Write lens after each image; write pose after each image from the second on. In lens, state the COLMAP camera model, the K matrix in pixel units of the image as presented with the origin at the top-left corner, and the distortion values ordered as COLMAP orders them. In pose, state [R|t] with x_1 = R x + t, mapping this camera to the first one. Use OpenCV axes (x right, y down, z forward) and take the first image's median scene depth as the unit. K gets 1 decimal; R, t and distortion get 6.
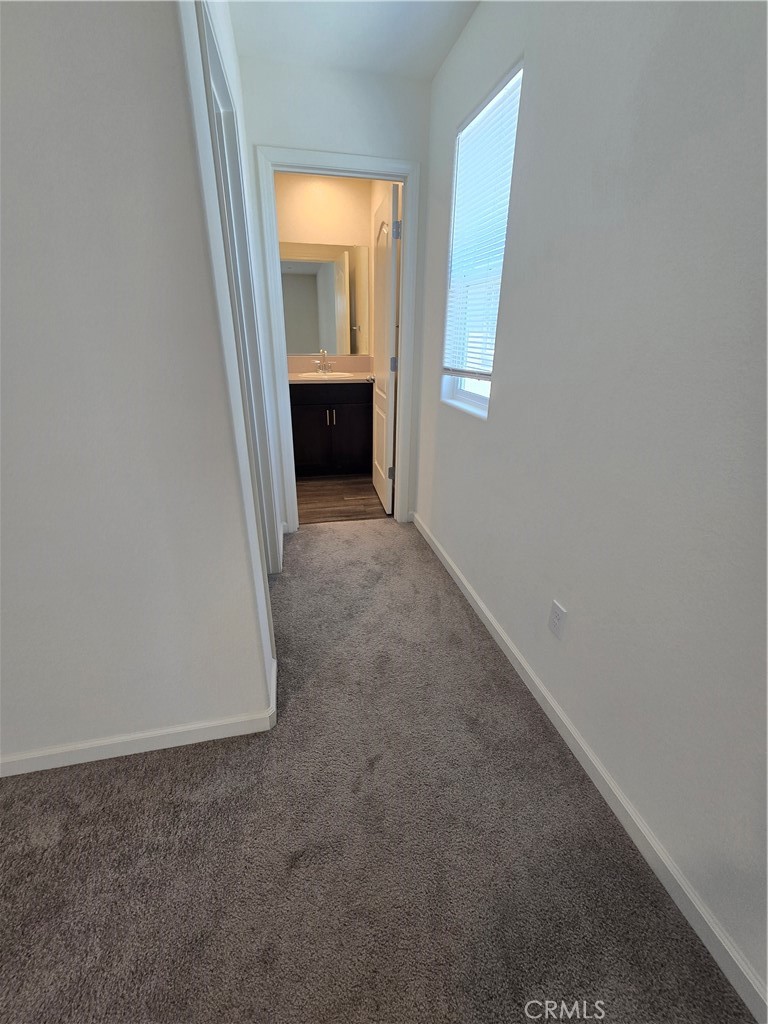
lens RADIAL K [[423.9, 0, 385.8], [0, 423.9, 514.1], [0, 0, 1]] dist [-0.004115, 0.000675]
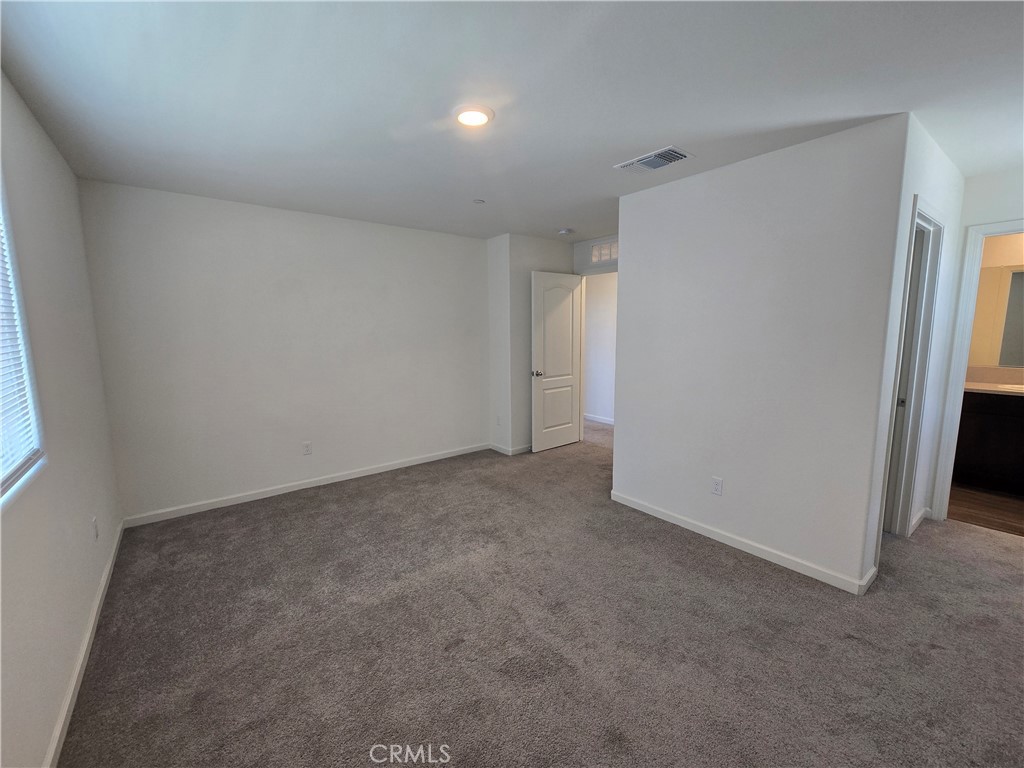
lens RADIAL K [[423.9, 0, 510.3], [0, 423.9, 387.7], [0, 0, 1]] dist [-0.004115, 0.000675]
pose [[0.431702, 0.101738, -0.896260, 0.345641], [-0.343209, 0.937410, -0.058904, 0.230147], [0.834171, 0.333034, 0.439599, -0.702942]]
